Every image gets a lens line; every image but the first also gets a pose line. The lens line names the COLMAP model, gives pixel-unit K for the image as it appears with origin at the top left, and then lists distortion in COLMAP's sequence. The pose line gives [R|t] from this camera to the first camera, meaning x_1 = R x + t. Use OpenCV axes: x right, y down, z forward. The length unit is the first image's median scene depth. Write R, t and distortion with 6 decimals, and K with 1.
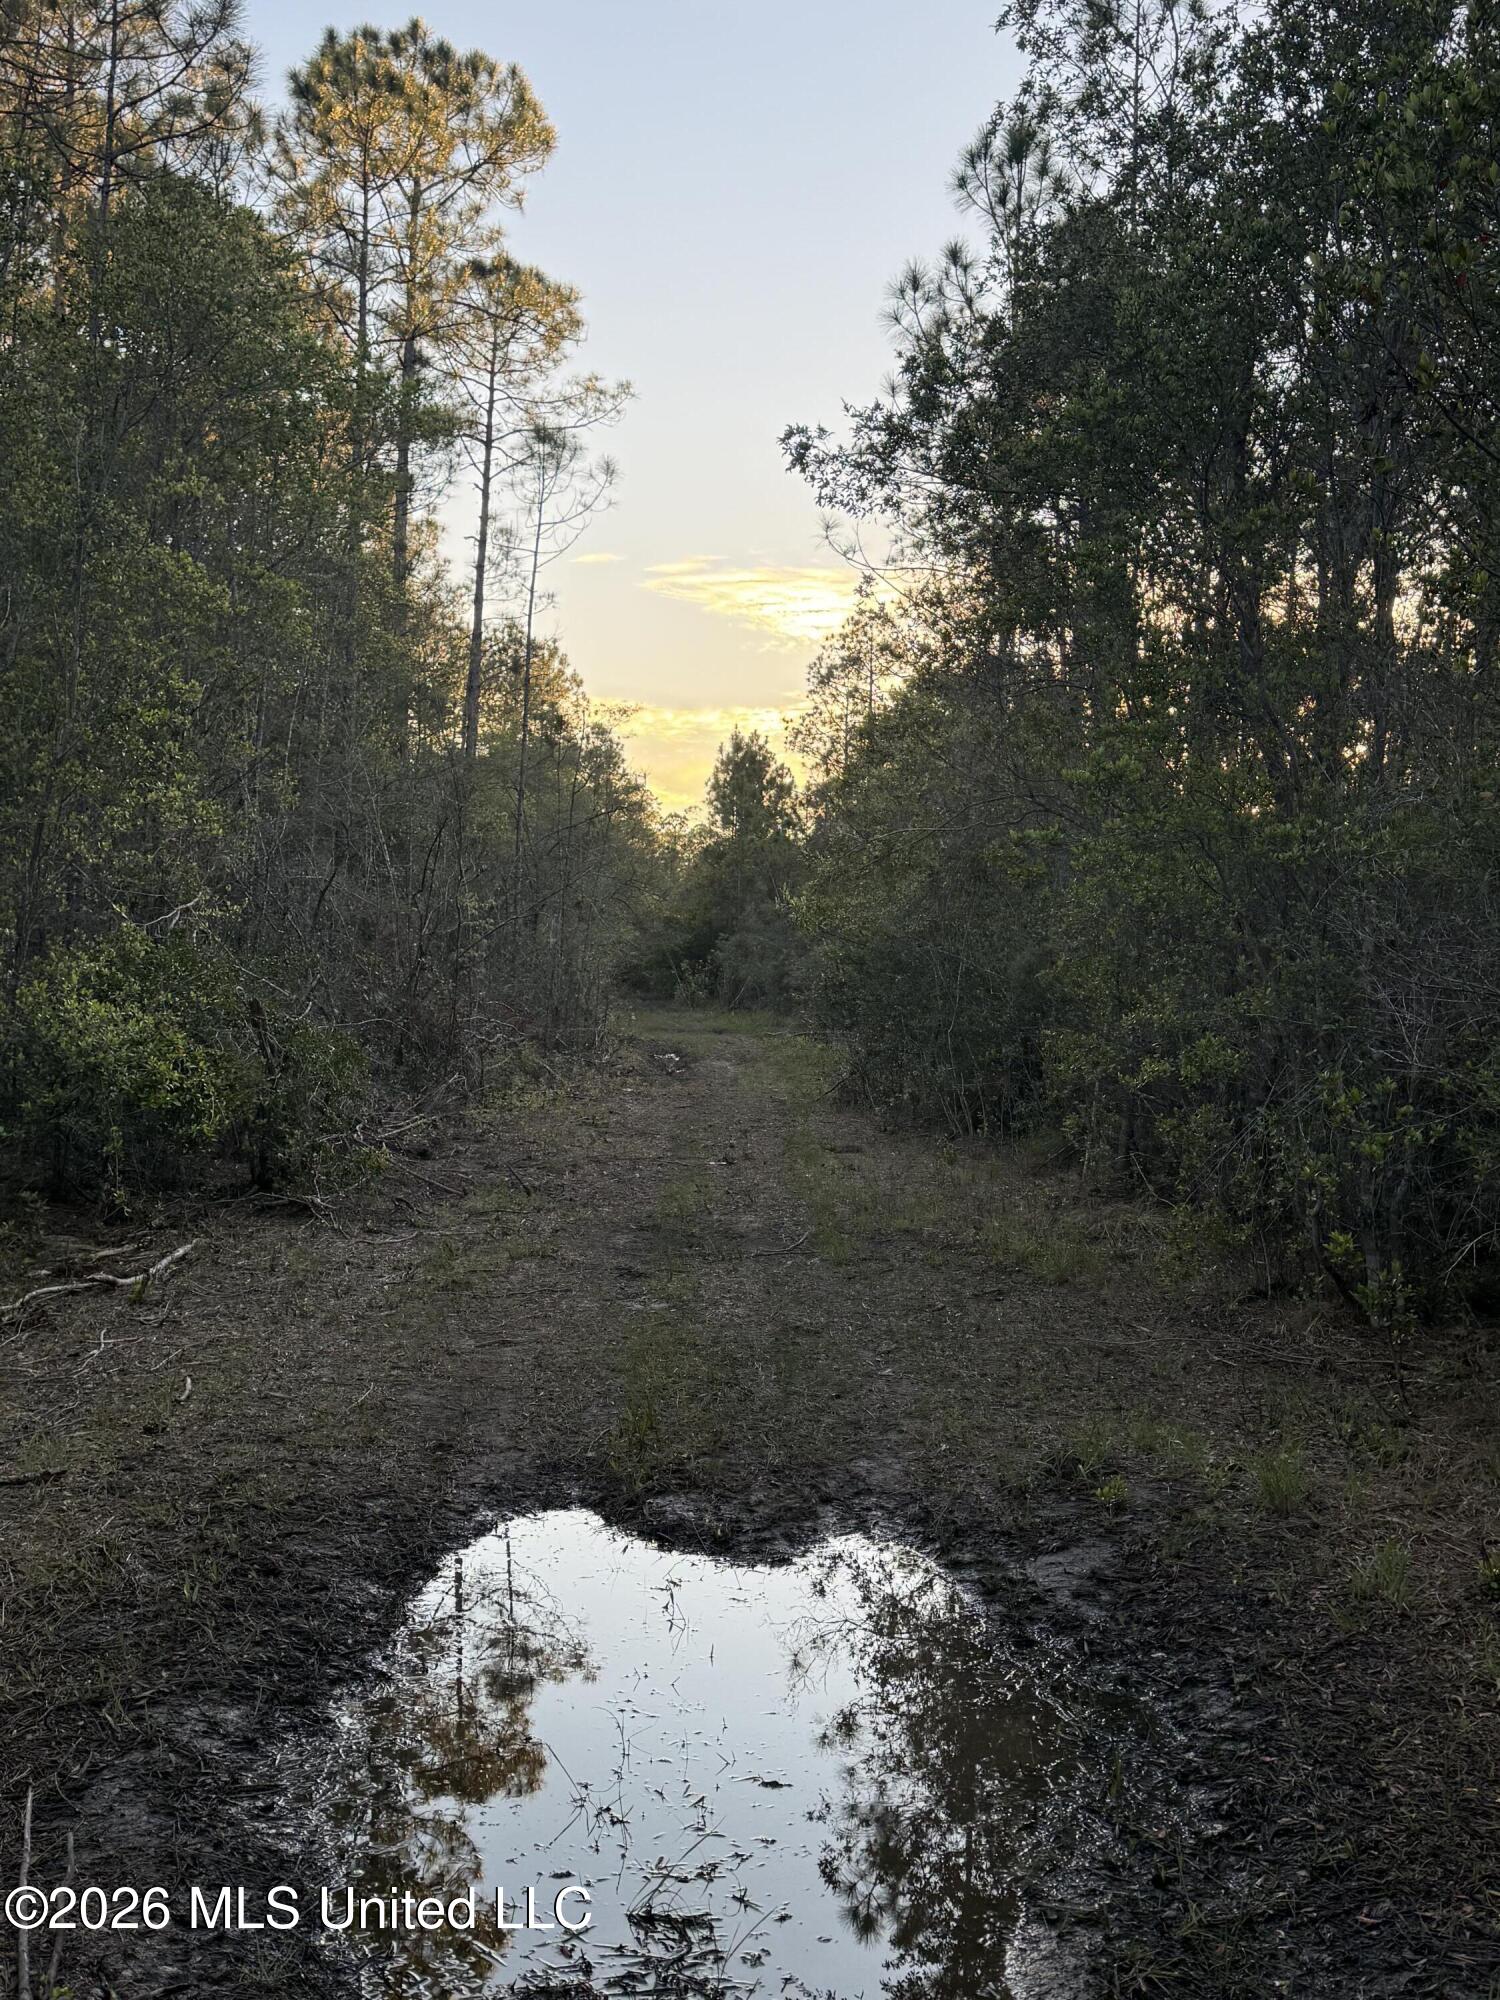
lens RADIAL K [[1979.2, 0, 750.0], [0, 1979.2, 1000.0], [0, 0, 1]] dist [0.061008, -0.237007]
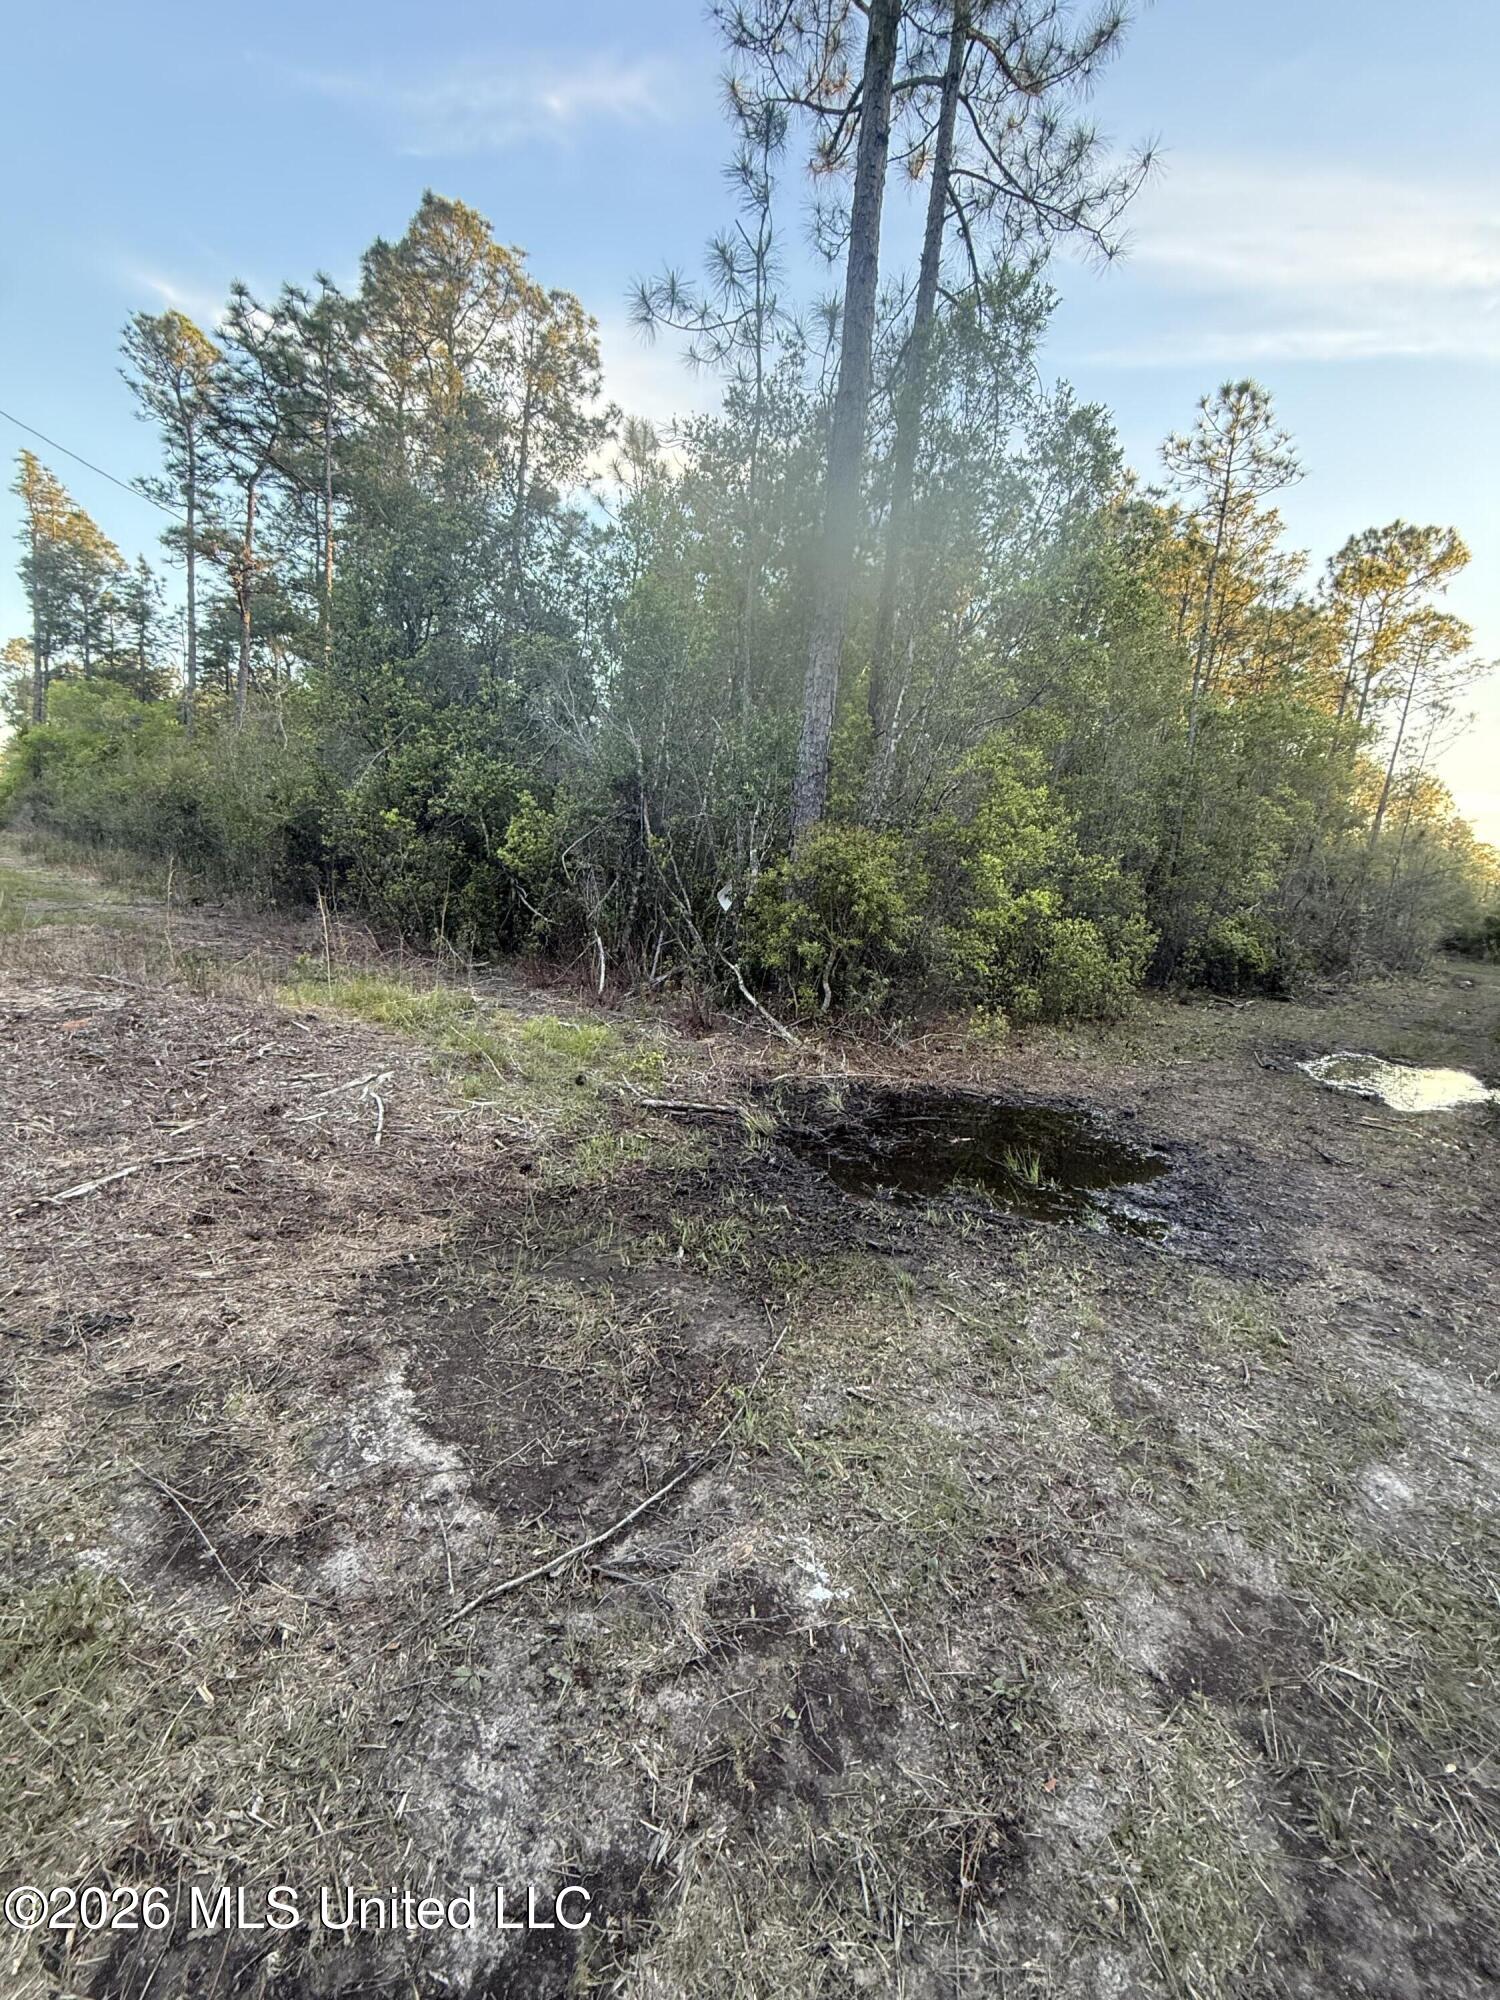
lens RADIAL K [[794.9, 0, 748.9], [0, 794.9, 992.7], [0, 0, 1]] dist [-0.000763, -0.000213]
pose [[0.698560, 0.137859, -0.702146, 0.026873], [-0.080328, 0.990171, 0.114492, 0.004169], [0.711029, -0.023577, 0.702768, -0.192700]]
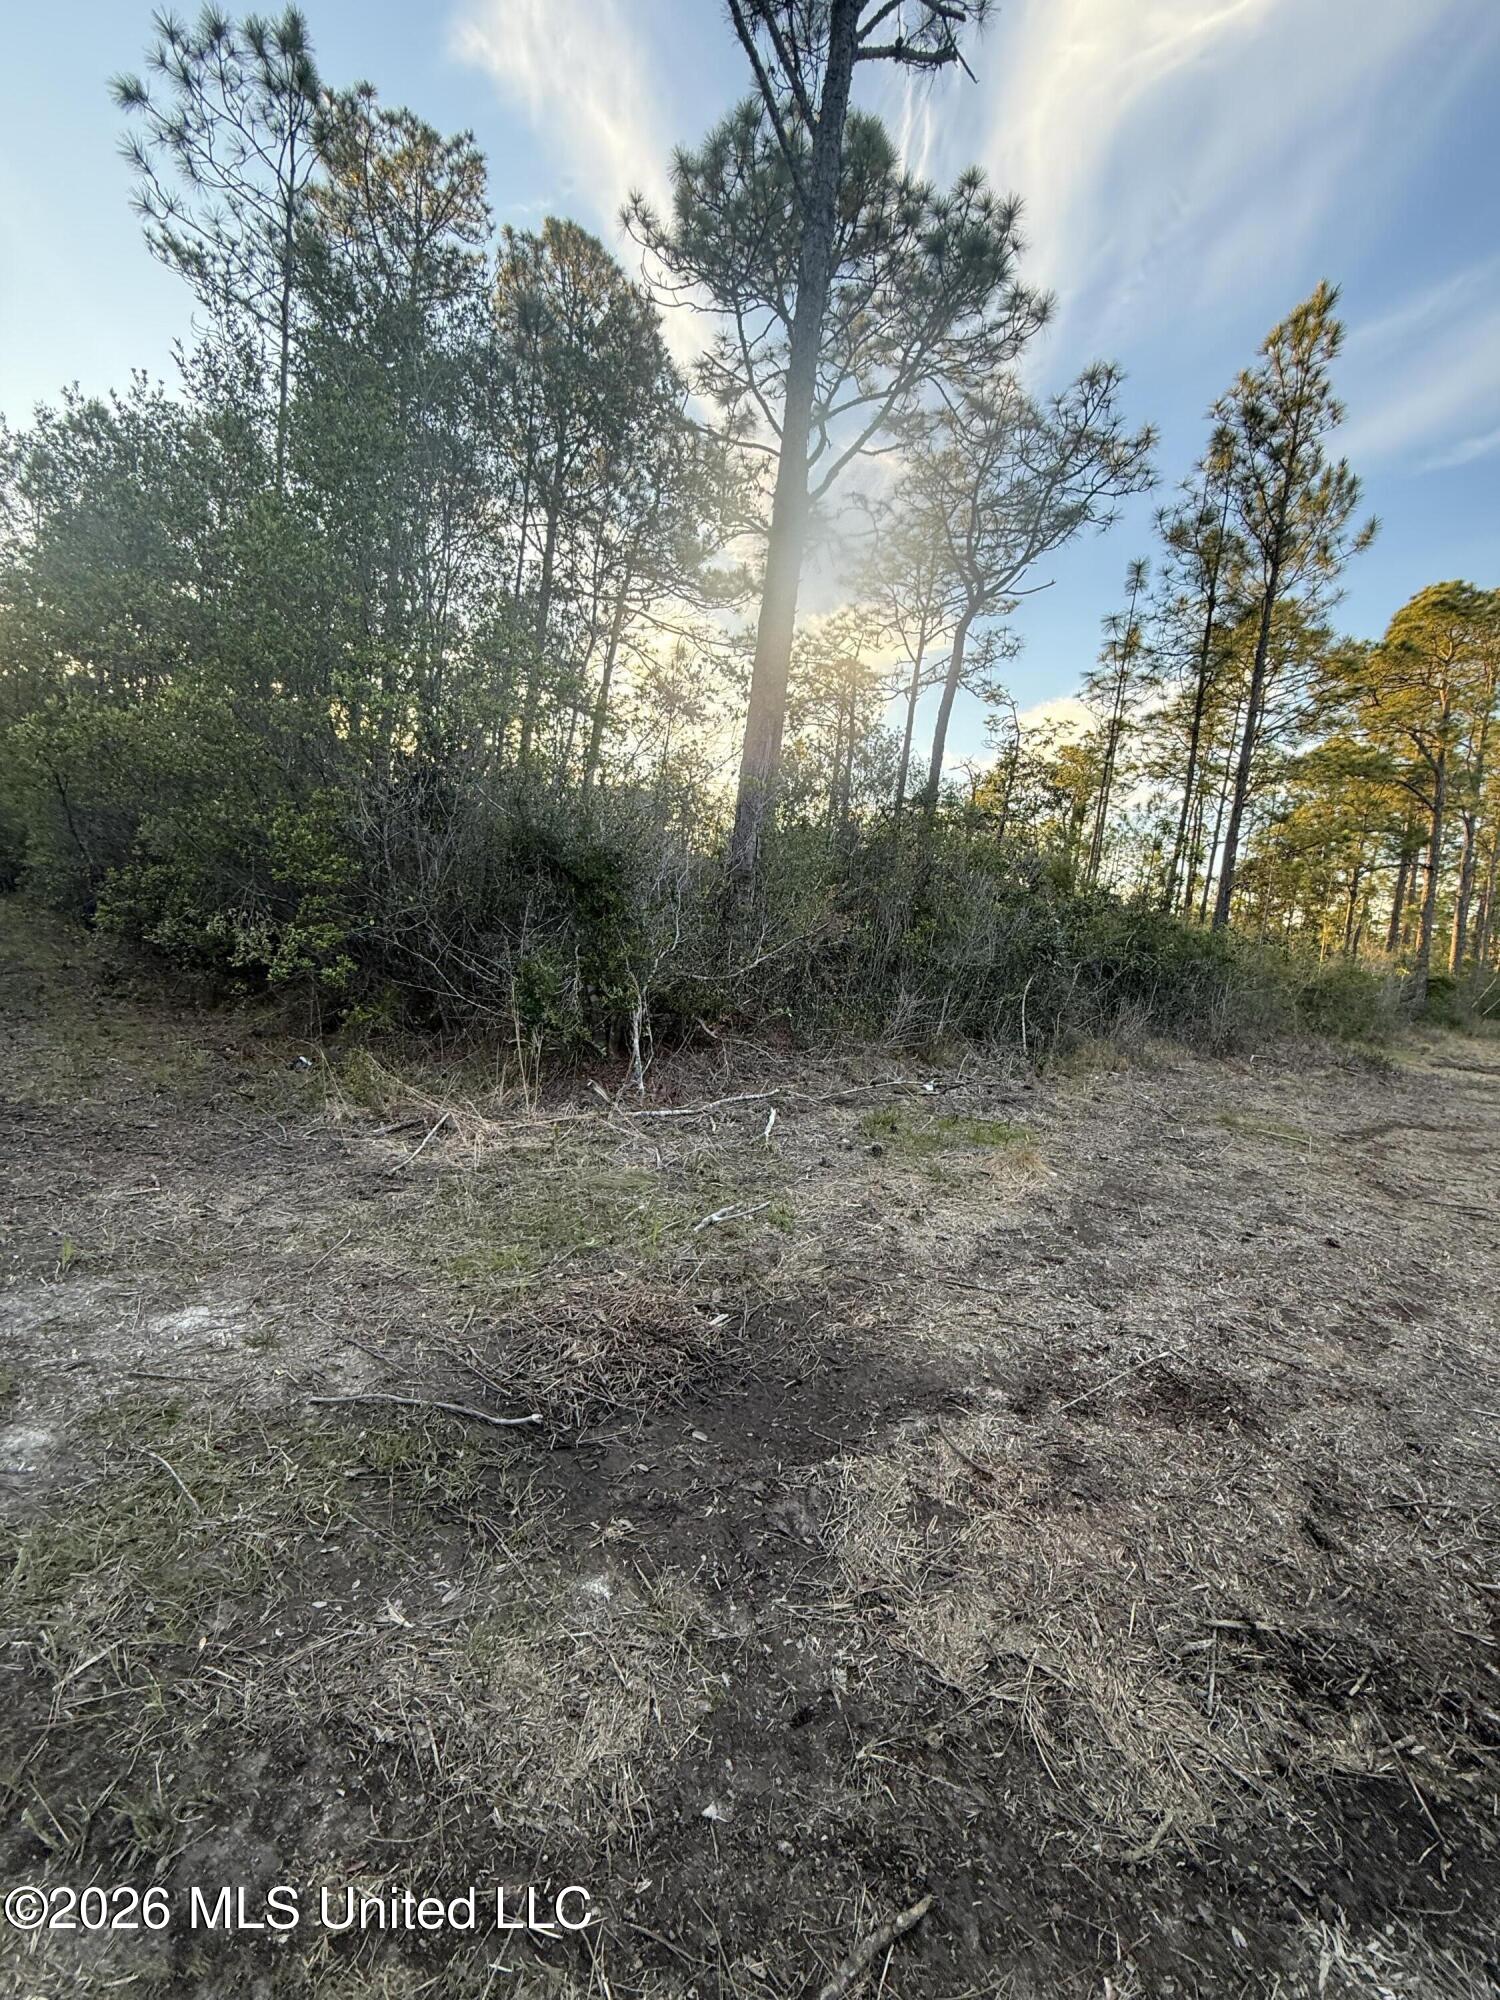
lens RADIAL K [[794.9, 0, 748.9], [0, 794.9, 992.7], [0, 0, 1]] dist [-0.000763, -0.000213]
pose [[0.685547, -0.005641, 0.728006, 0.017486], [-0.093888, 0.990935, 0.096091, 0.004183], [-0.721949, -0.134225, 0.678803, -0.183725]]
